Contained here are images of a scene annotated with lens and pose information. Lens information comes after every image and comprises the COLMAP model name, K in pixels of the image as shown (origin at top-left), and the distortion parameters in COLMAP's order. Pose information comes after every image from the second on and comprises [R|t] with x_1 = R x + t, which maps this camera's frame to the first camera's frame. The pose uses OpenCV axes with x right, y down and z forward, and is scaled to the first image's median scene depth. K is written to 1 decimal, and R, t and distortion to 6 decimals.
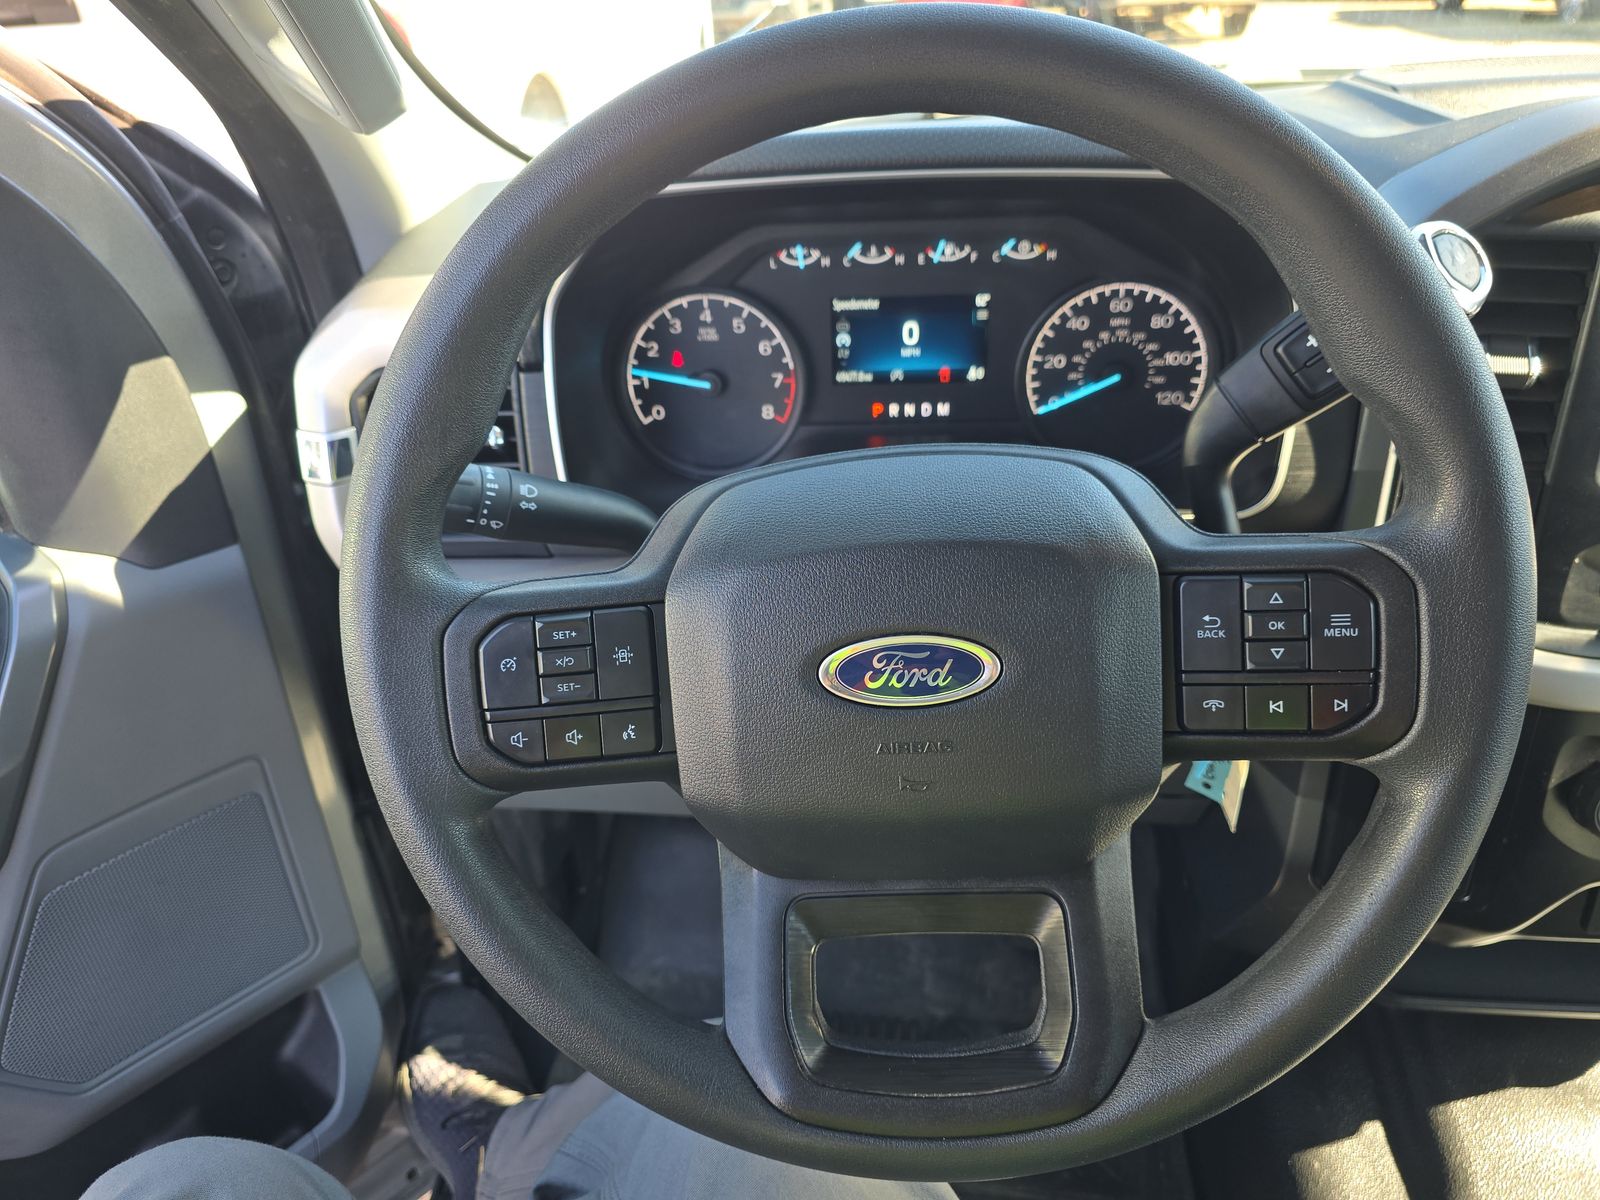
lens RADIAL K [[1092.8, 0, 802.7], [0, 1092.8, 593.5], [0, 0, 1]] dist [0.032840, -0.026314]
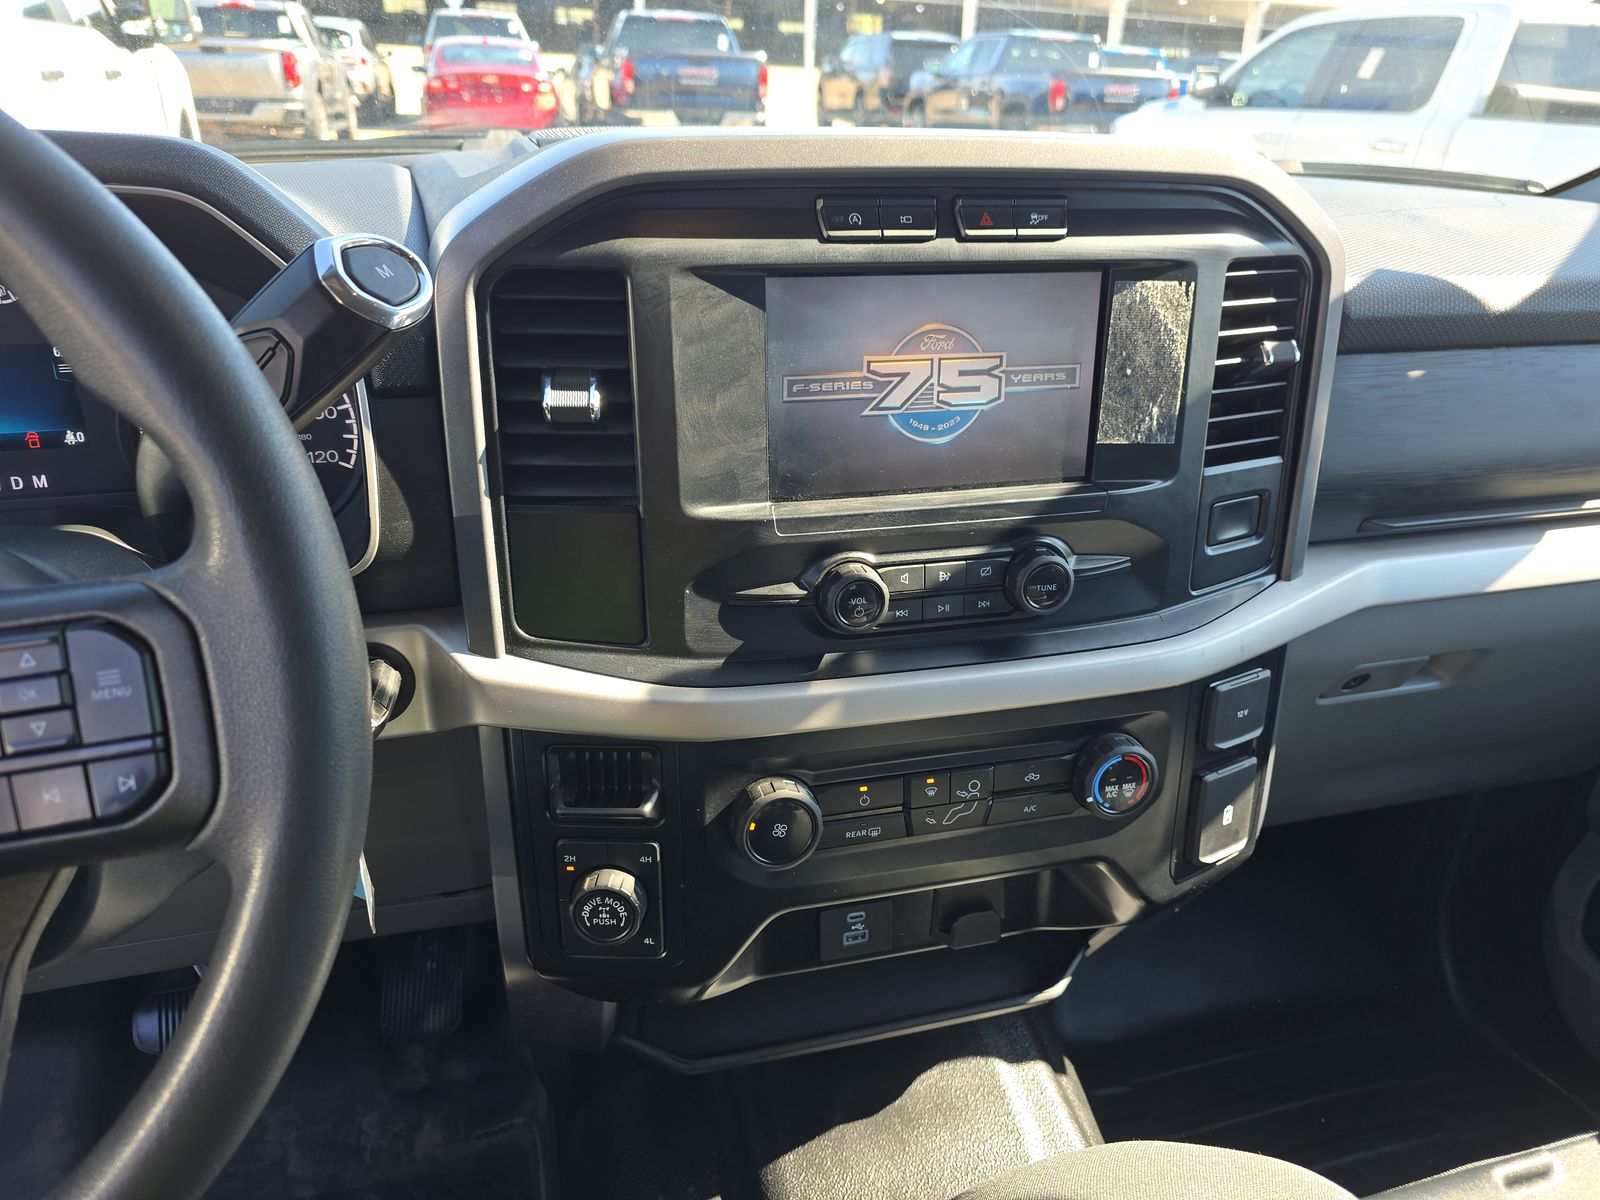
lens RADIAL K [[1092.8, 0, 792.7], [0, 1092.8, 586.7], [0, 0, 1]] dist [0.032840, -0.026314]
pose [[0.934870, -0.086513, 0.344286, 0.377955], [0.119483, 0.989947, -0.075688, 0.043735], [-0.334277, 0.111894, 0.935809, 0.034169]]
